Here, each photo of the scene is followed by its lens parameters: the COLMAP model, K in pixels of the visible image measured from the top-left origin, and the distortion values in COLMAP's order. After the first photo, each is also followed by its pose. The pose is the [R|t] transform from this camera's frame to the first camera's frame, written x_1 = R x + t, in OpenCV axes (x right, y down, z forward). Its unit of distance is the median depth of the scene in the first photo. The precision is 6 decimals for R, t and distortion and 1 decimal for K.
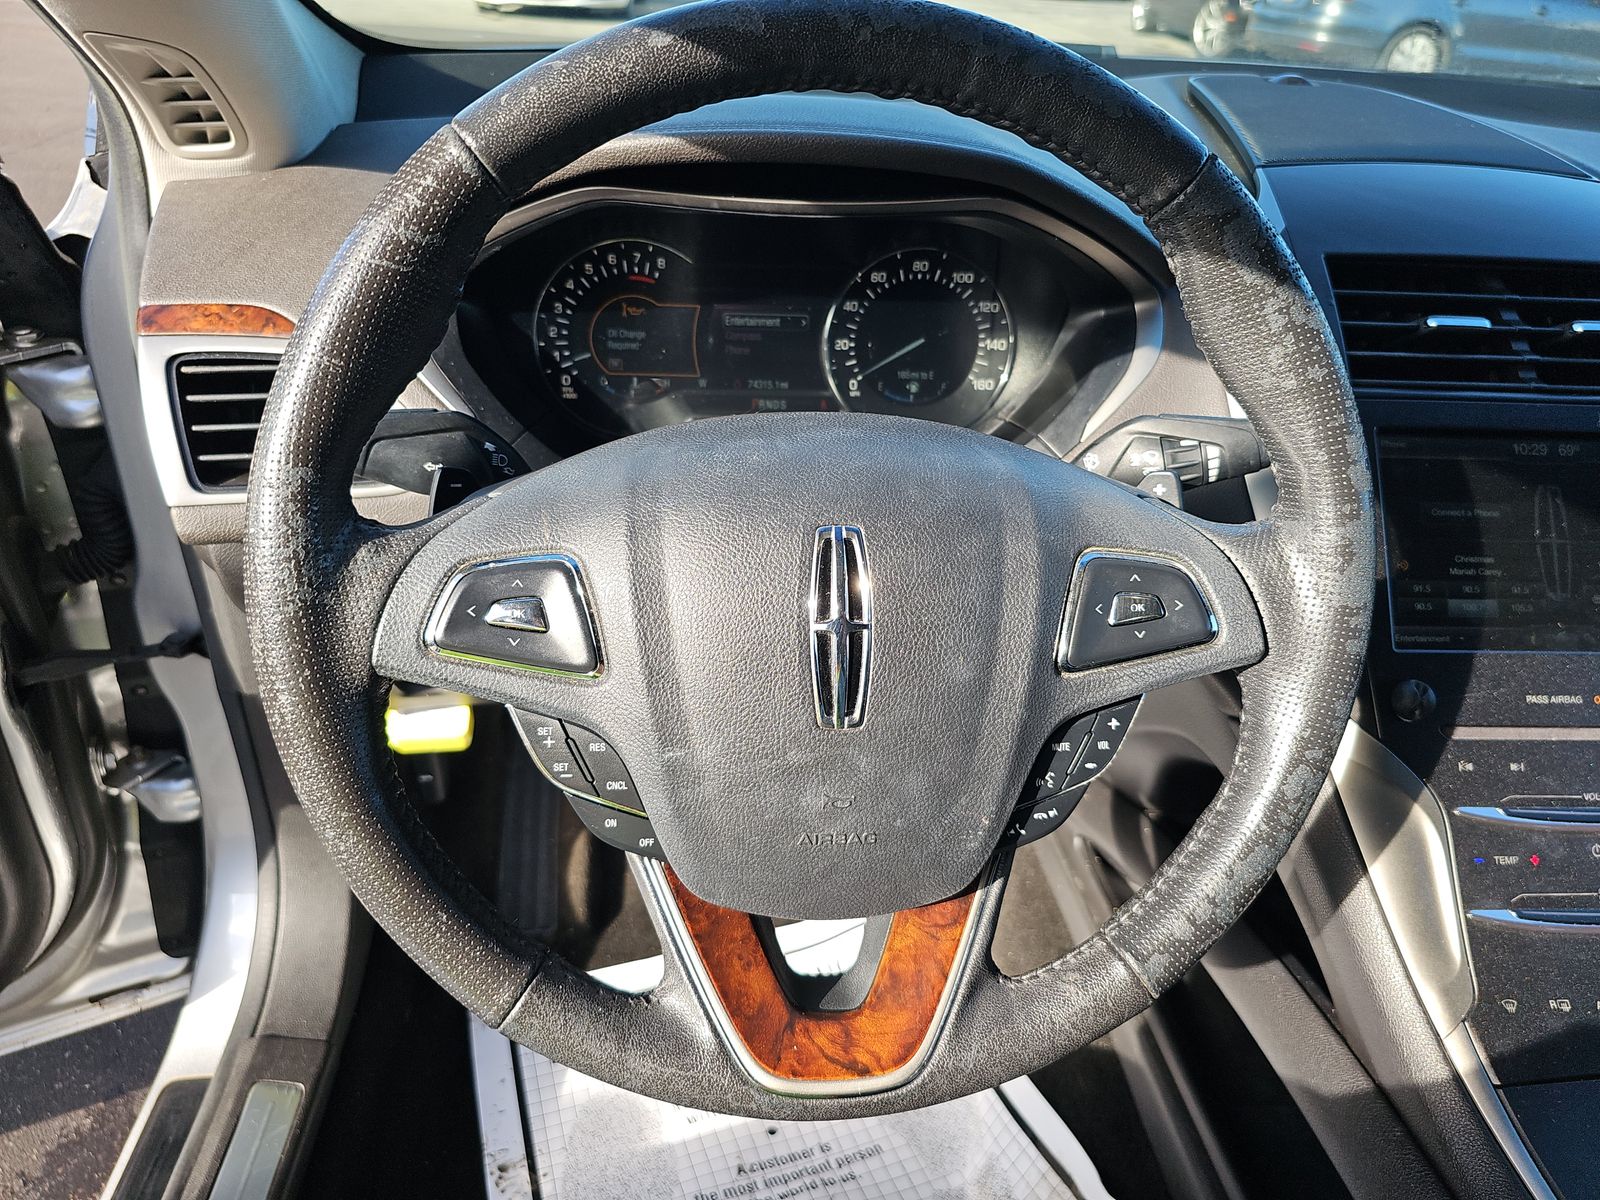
lens RADIAL K [[1087.3, 0, 793.6], [0, 1087.3, 594.8], [0, 0, 1]] dist [0.036319, -0.045739]
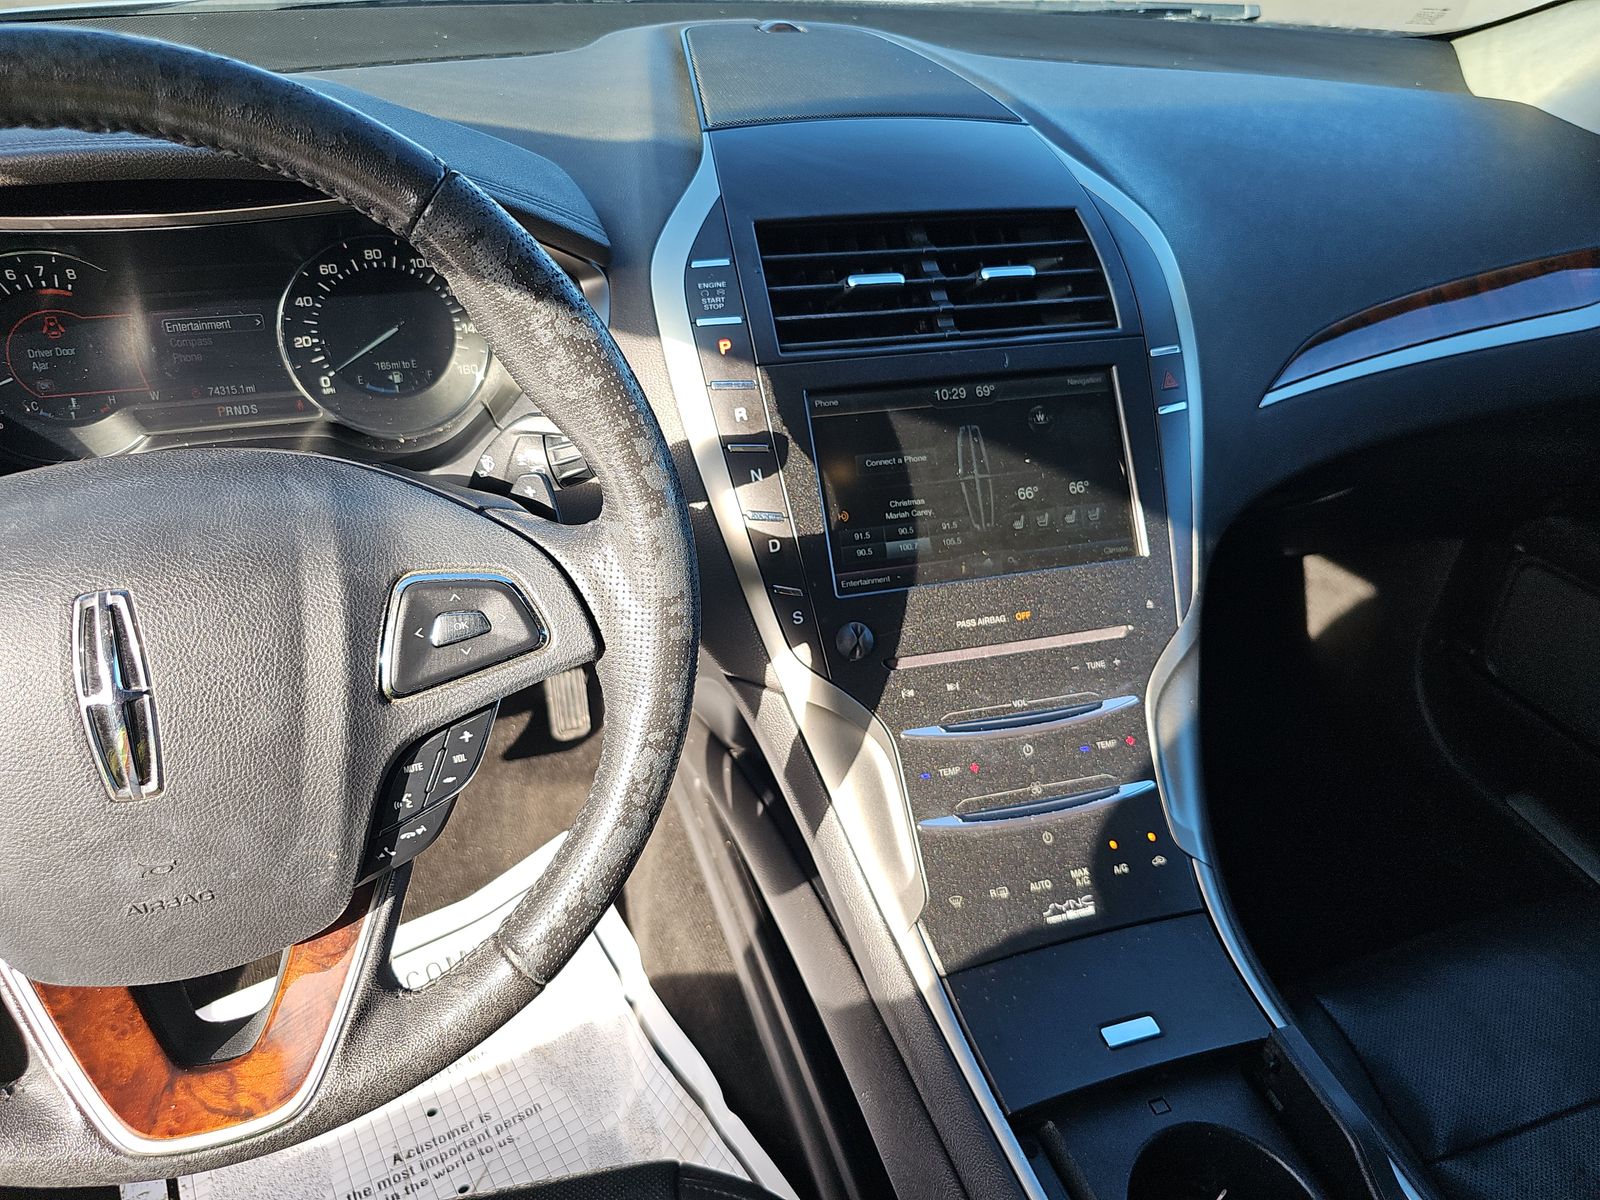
lens RADIAL K [[1087.3, 0, 793.6], [0, 1087.3, 594.8], [0, 0, 1]] dist [0.036319, -0.045739]
pose [[0.974300, -0.133326, 0.181560, 0.315470], [0.119800, 0.989274, 0.083582, -0.047037], [-0.190756, -0.059683, 0.979821, -0.044772]]
